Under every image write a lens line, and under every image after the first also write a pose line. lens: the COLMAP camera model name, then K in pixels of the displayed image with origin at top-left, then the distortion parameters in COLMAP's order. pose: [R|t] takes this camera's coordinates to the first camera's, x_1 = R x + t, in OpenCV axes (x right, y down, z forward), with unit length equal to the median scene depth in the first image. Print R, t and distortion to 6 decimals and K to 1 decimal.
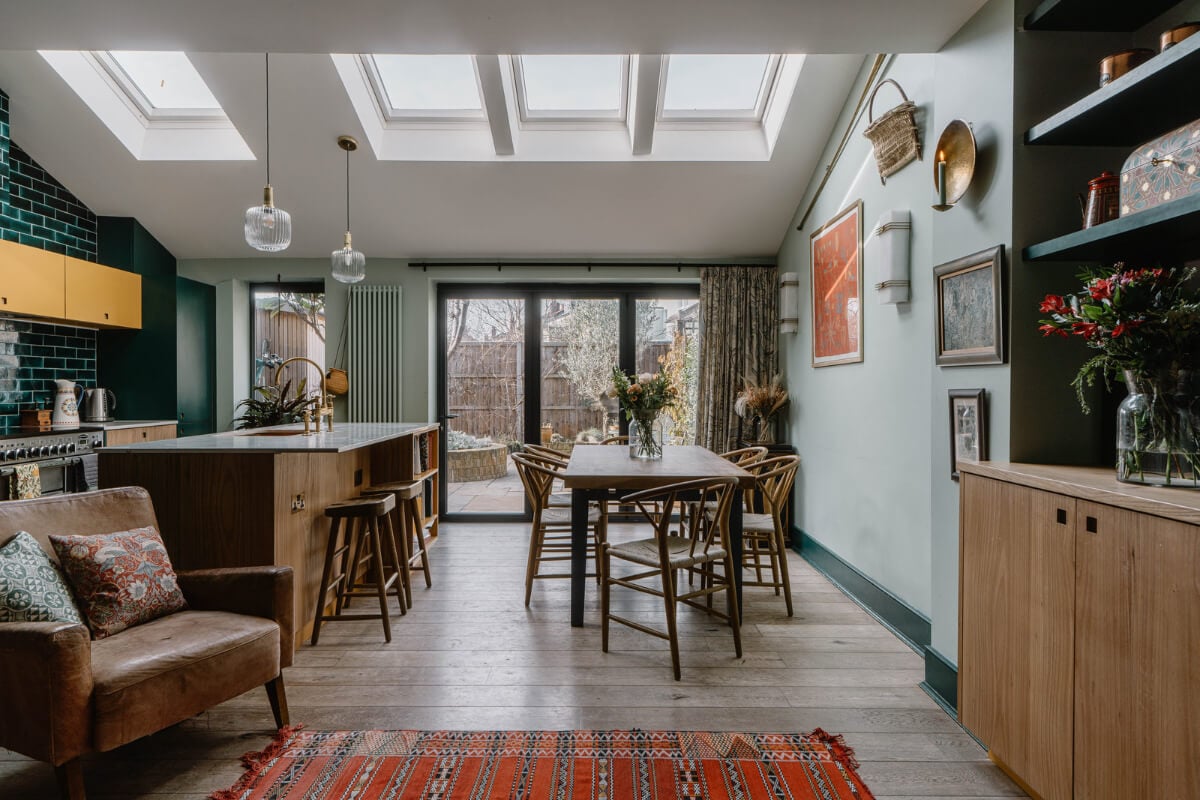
lens RADIAL K [[741.7, 0, 590.6], [0, 741.7, 397.3], [0, 0, 1]] dist [0.005996, 0.001810]
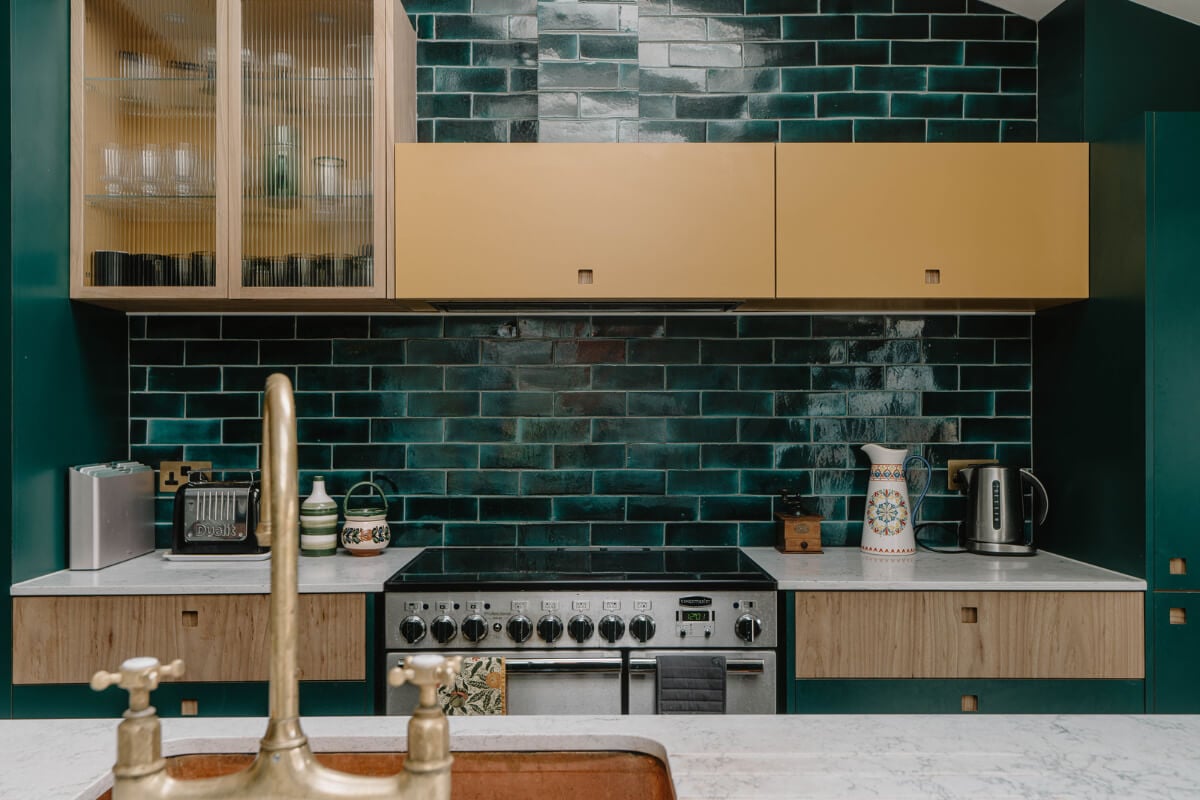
lens RADIAL K [[984.7, 0, 611.8], [0, 984.7, 408.7], [0, 0, 1]] dist [0.012567, 0.020881]
pose [[0.016591, -0.015384, -0.999744, -0.155266], [-0.015094, 0.999764, -0.015634, -0.030778], [0.999748, 0.015349, 0.016355, 0.800282]]
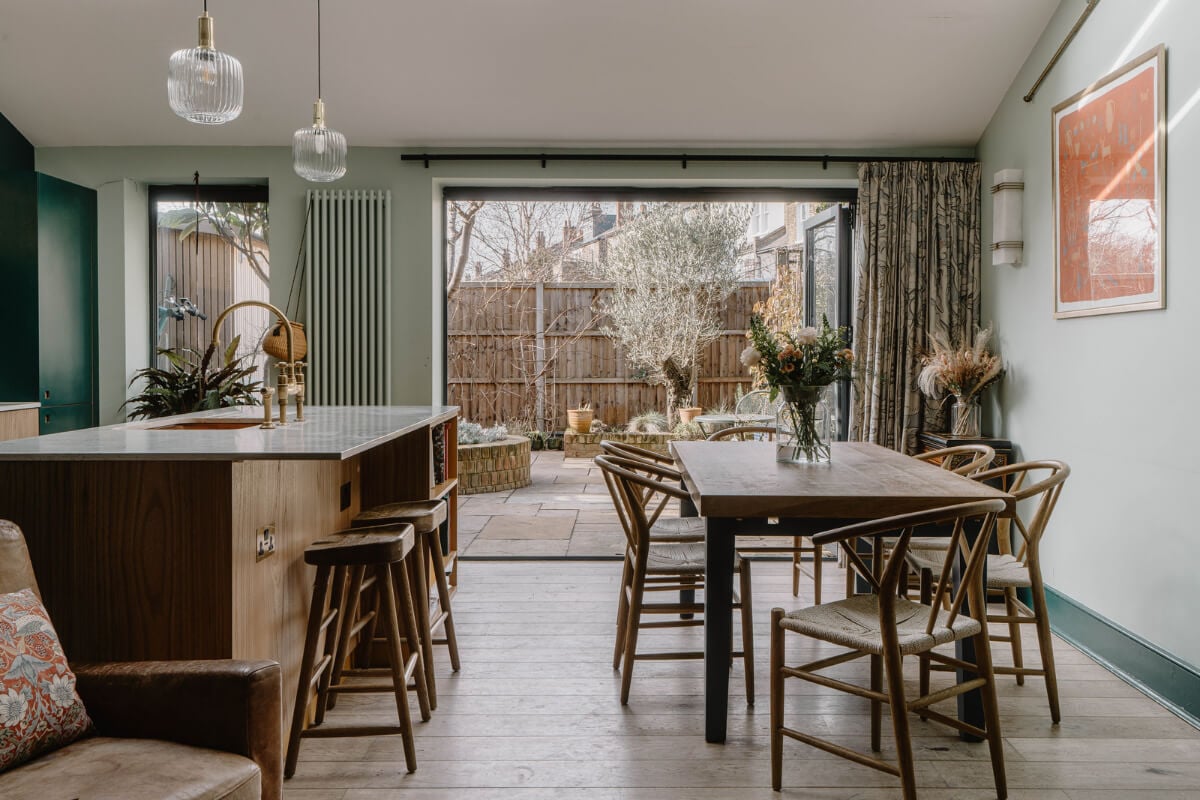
lens RADIAL K [[1064.8, 0, 613.5], [0, 1064.8, 373.5], [0, 0, 1]] dist [0.020816, -0.006739]
pose [[0.999975, 0.000471, 0.007125, -0.079009], [-0.000529, 0.999967, 0.008050, -0.000663], [-0.007121, -0.008054, 0.999942, 0.092105]]
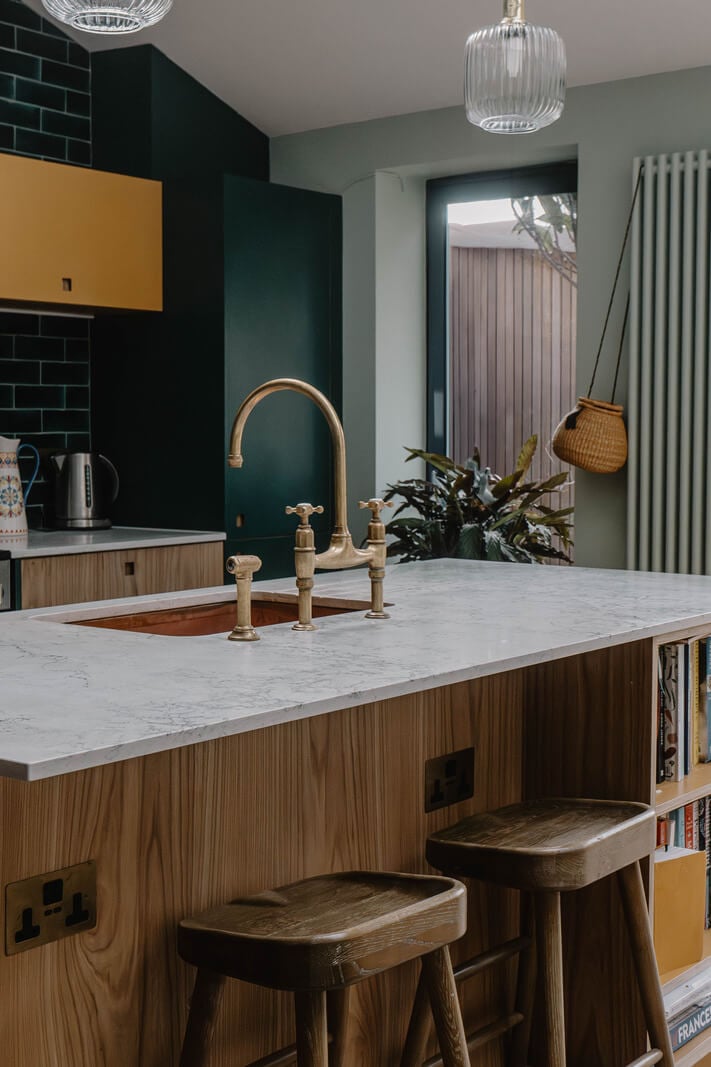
lens RADIAL K [[1575.5, 0, 308.9], [0, 1575.5, 539.4], [0, 0, 1]] dist [0.007533, 0.000000]
pose [[0.782277, 0.046314, -0.621207, 0.021737], [-0.008299, 0.997919, 0.063948, -0.021454], [0.622875, -0.044870, 0.781033, 0.361678]]
